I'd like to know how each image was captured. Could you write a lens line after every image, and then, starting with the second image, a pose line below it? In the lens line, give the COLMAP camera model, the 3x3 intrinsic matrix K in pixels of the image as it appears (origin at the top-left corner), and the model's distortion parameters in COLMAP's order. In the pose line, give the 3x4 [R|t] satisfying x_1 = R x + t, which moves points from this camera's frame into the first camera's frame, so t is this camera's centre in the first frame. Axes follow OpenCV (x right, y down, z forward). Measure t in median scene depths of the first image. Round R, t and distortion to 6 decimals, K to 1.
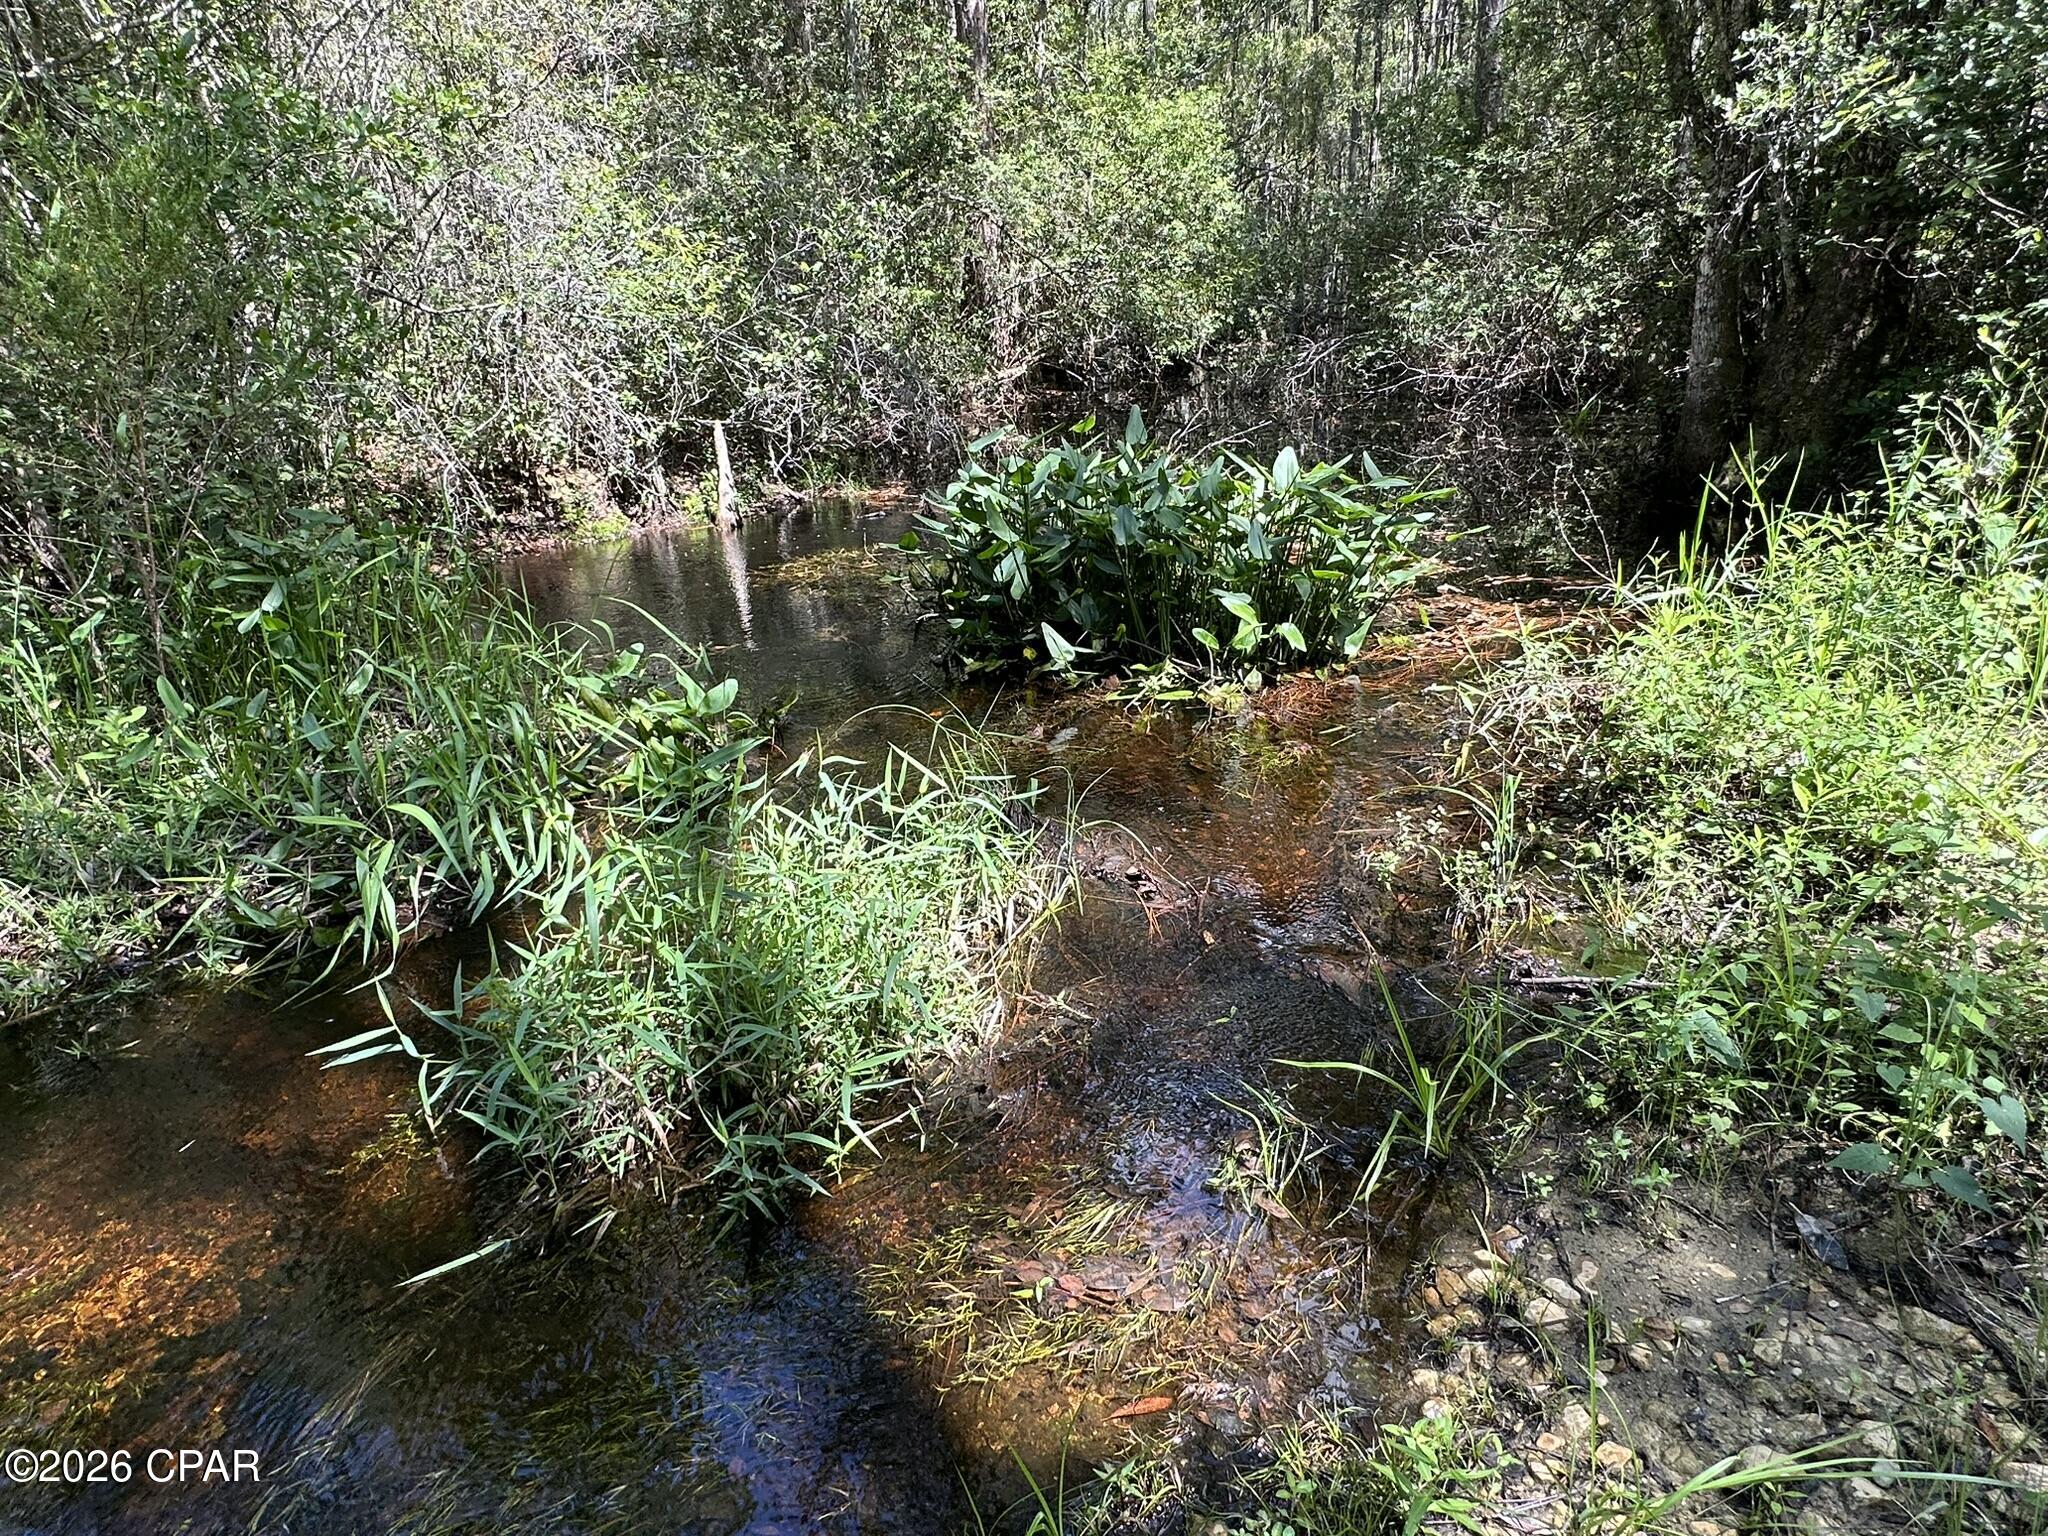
lens RADIAL K [[1169.2, 0, 1019.3], [0, 1169.2, 769.7], [0, 0, 1]] dist [-0.001116, -0.001037]
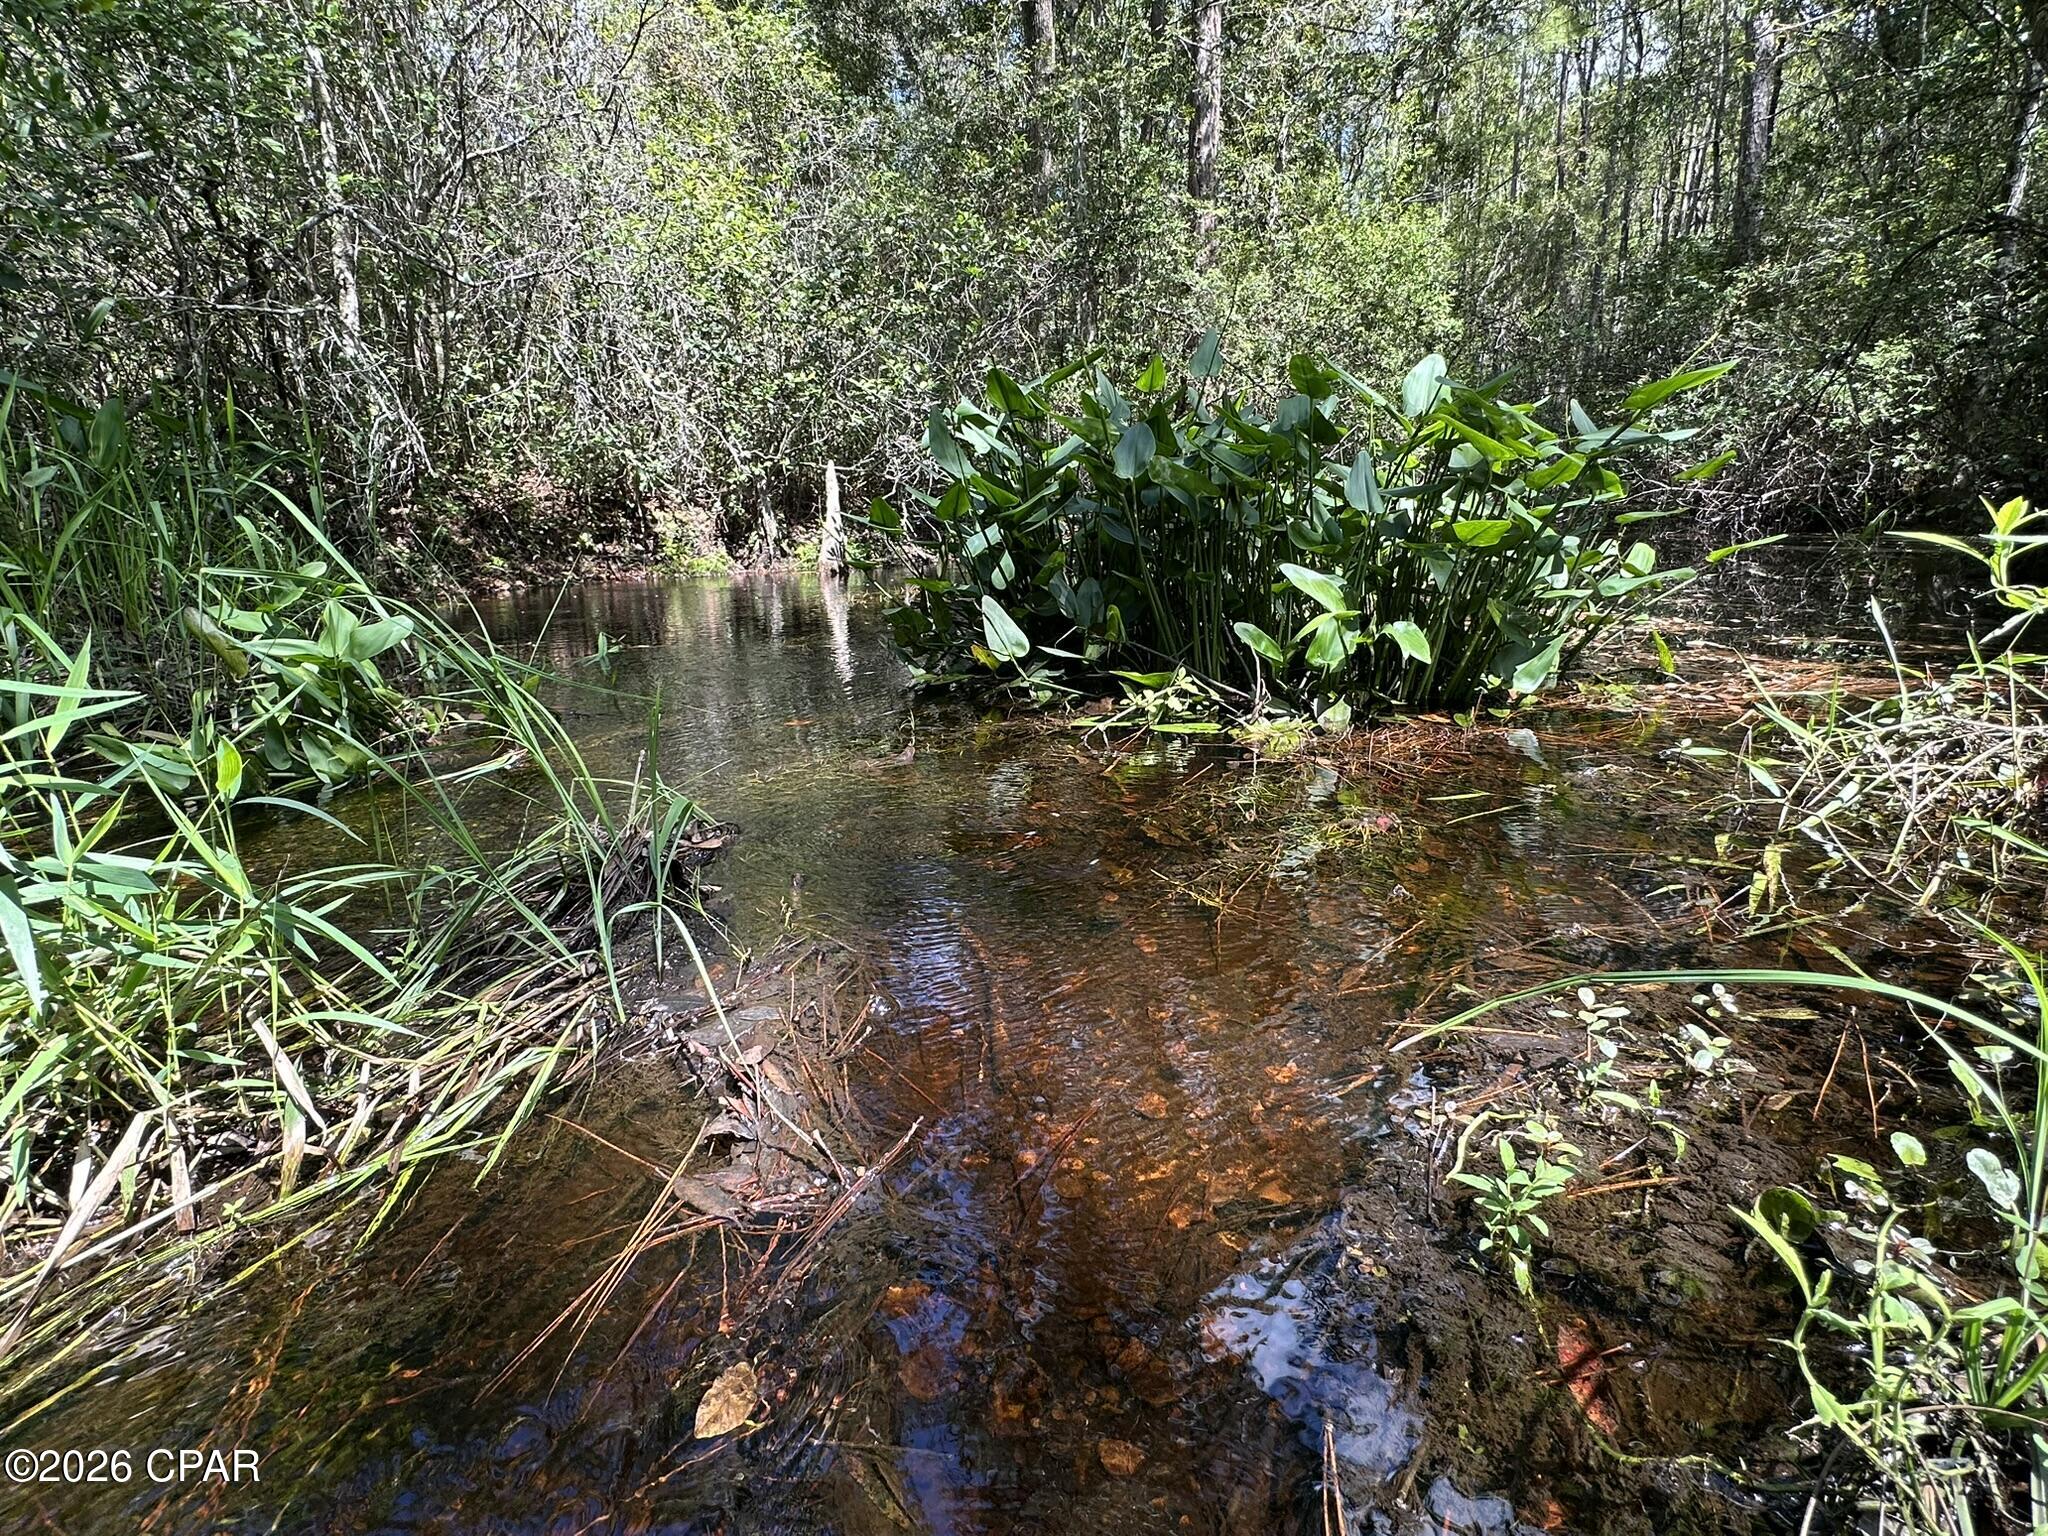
lens RADIAL K [[1016.3, 0, 1025.0], [0, 1016.3, 768.6], [0, 0, 1]] dist [-0.004579, -0.000337]
pose [[0.972571, 0.087149, -0.215664, 0.146985], [-0.110498, 0.988966, -0.098670, 0.013469], [0.204686, 0.119794, 0.971470, 0.442552]]
